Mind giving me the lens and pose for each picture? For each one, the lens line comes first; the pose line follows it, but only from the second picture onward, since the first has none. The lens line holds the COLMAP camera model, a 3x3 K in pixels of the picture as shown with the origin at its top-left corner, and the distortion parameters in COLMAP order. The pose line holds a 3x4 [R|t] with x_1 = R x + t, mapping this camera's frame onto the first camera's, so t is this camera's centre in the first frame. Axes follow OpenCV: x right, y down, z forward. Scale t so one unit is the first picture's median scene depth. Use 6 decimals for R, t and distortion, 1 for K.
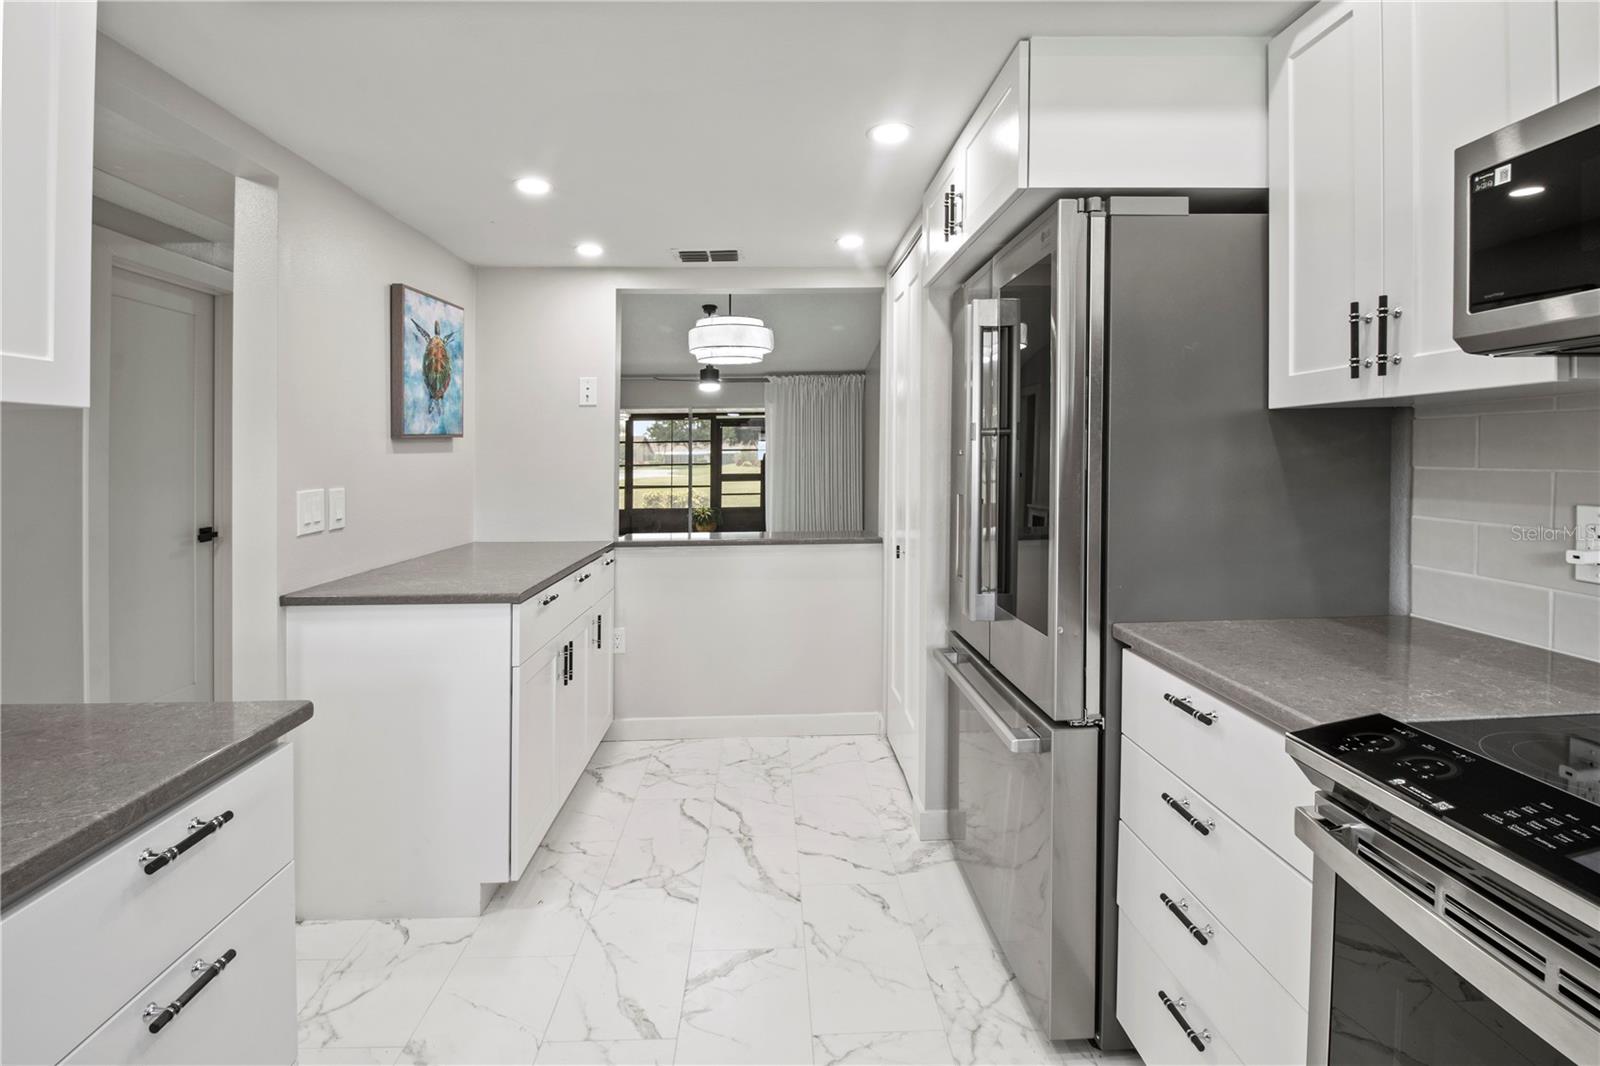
lens RADIAL K [[792.5, 0, 800.6], [0, 792.5, 439.4], [0, 0, 1]] dist [-0.001751, -0.000850]
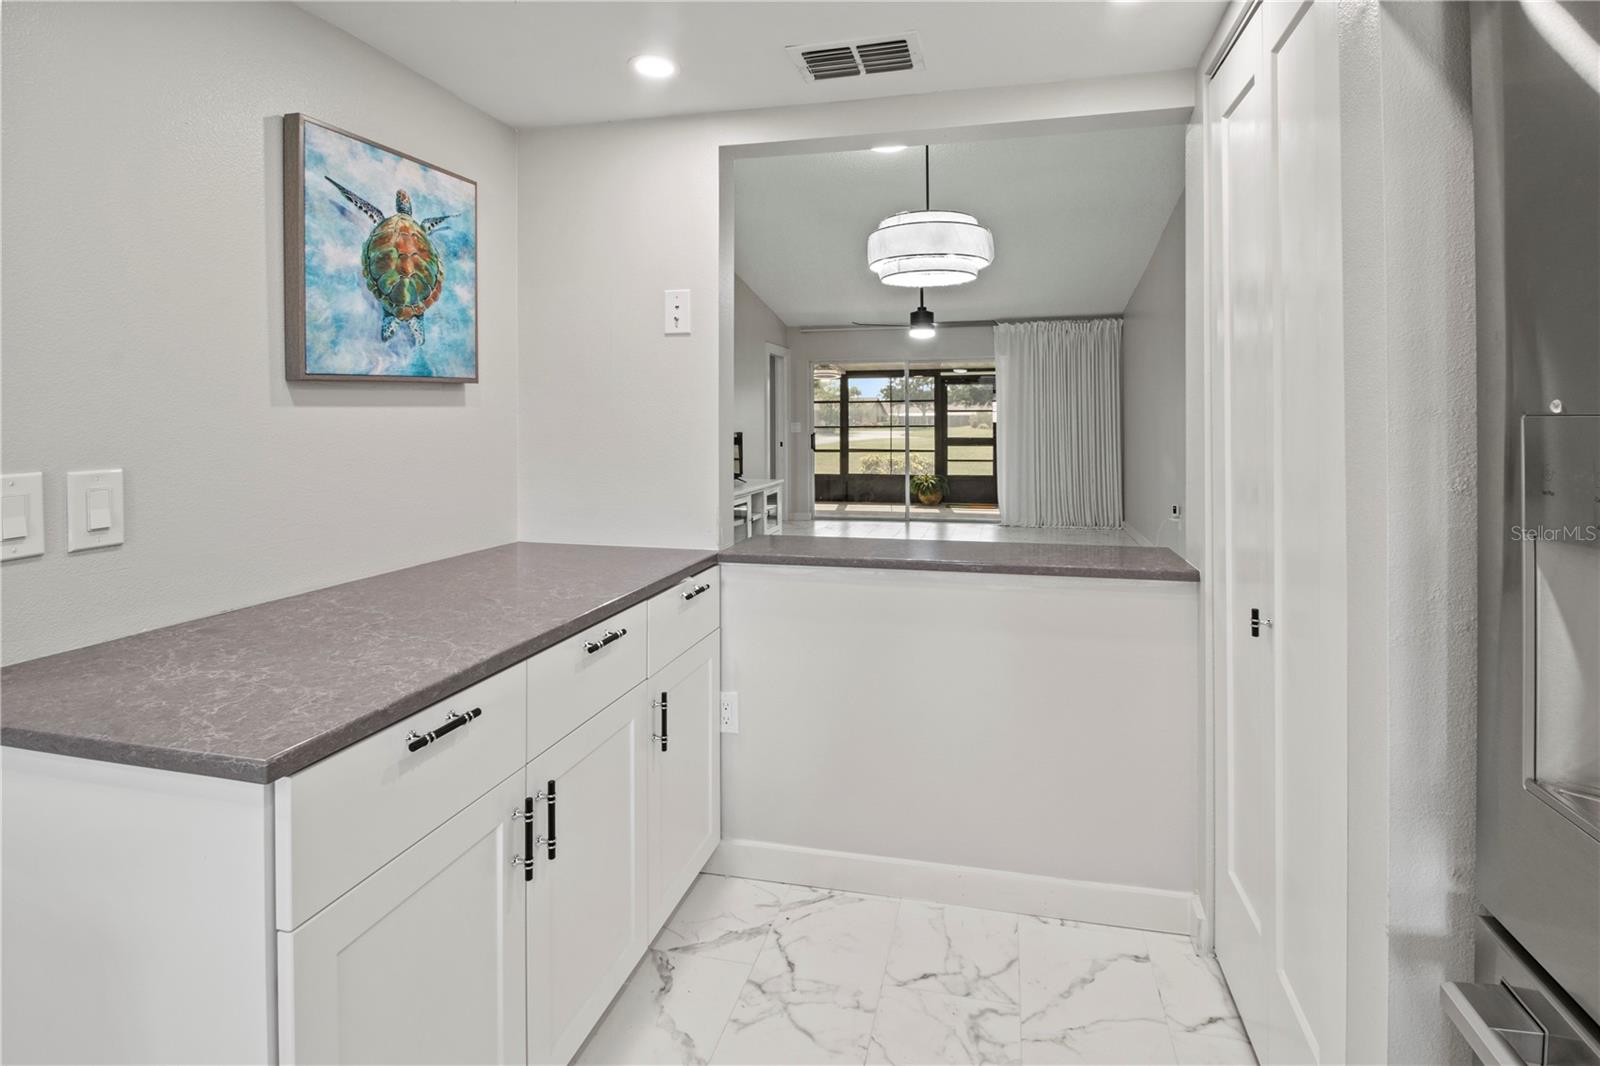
lens RADIAL K [[770.3, 0, 774.2], [0, 770.3, 370.8], [0, 0, 1]] dist [-0.000897, -0.000303]
pose [[0.944575, -0.012068, -0.328074, 0.005214], [-0.000872, 0.999228, -0.039265, 0.009718], [0.328295, 0.037374, 0.943836, 0.405355]]
